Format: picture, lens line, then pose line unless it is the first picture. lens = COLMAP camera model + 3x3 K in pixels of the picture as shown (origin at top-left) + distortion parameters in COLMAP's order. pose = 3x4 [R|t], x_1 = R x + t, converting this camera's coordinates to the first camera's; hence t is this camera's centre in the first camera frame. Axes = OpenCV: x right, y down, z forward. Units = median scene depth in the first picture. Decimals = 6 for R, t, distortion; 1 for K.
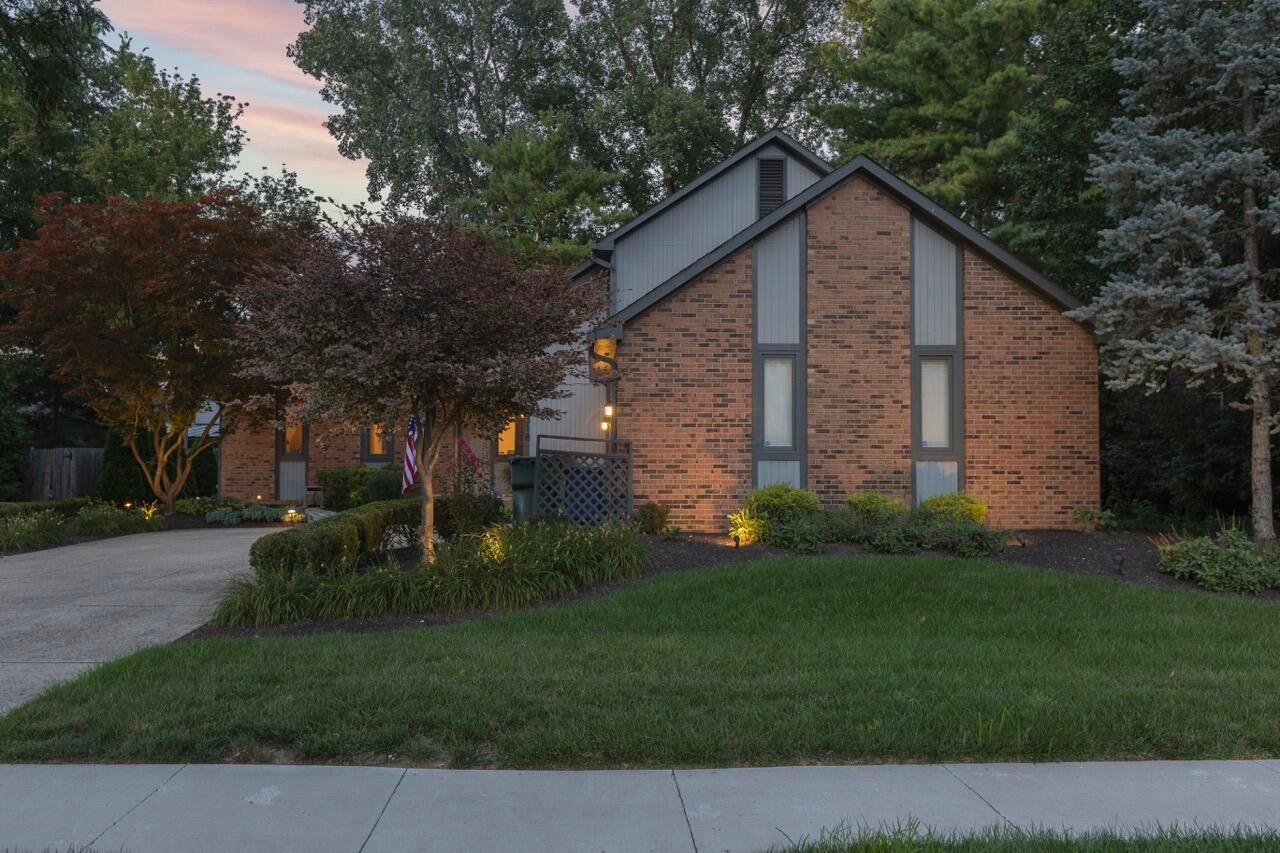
lens RADIAL K [[986.2, 0, 637.3], [0, 986.2, 433.6], [0, 0, 1]] dist [0.005981, 0.001155]
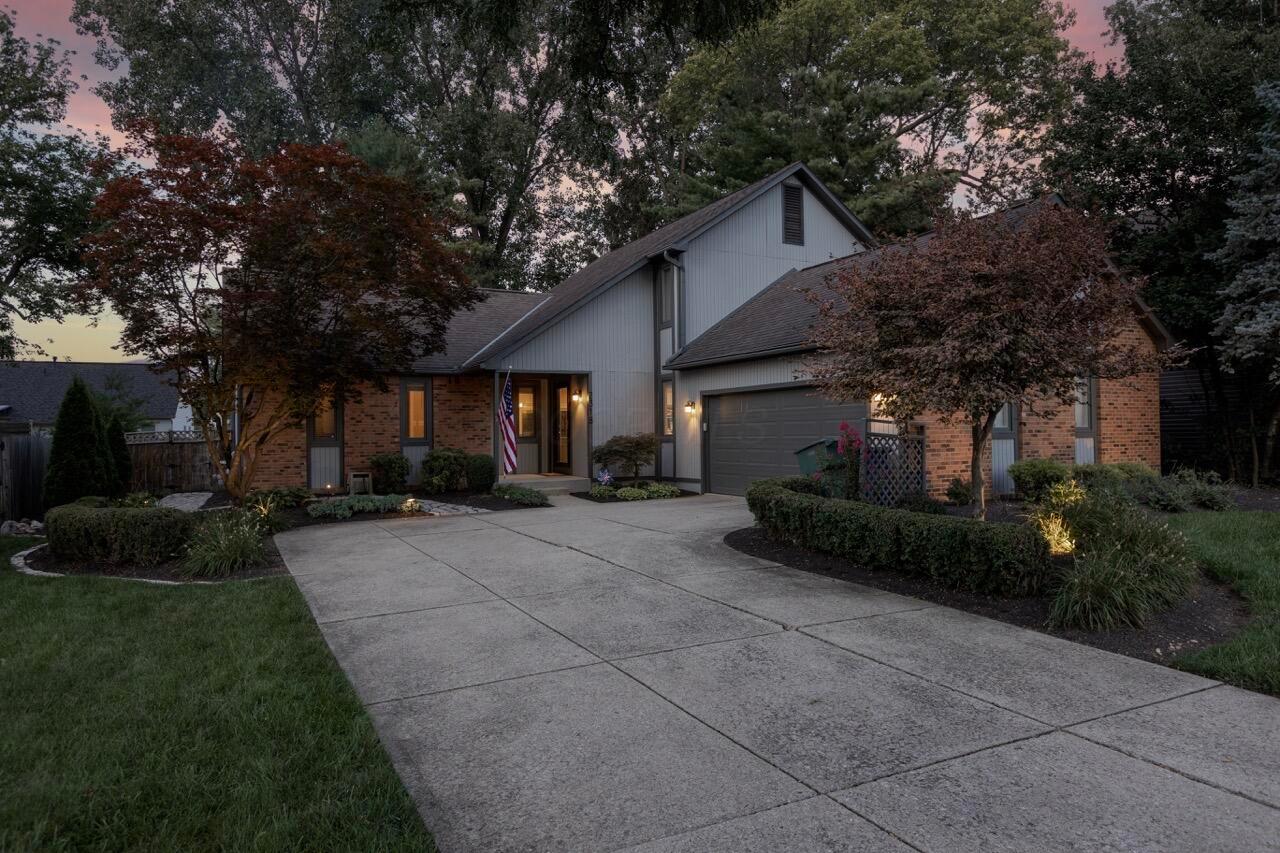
lens RADIAL K [[796.3, 0, 642.8], [0, 796.3, 421.3], [0, 0, 1]] dist [0.003689, -0.000035]
pose [[0.900634, -0.004376, 0.434556, -0.504736], [0.001400, 0.999973, 0.007169, -0.001527], [-0.434576, -0.005848, 0.900616, 0.234326]]
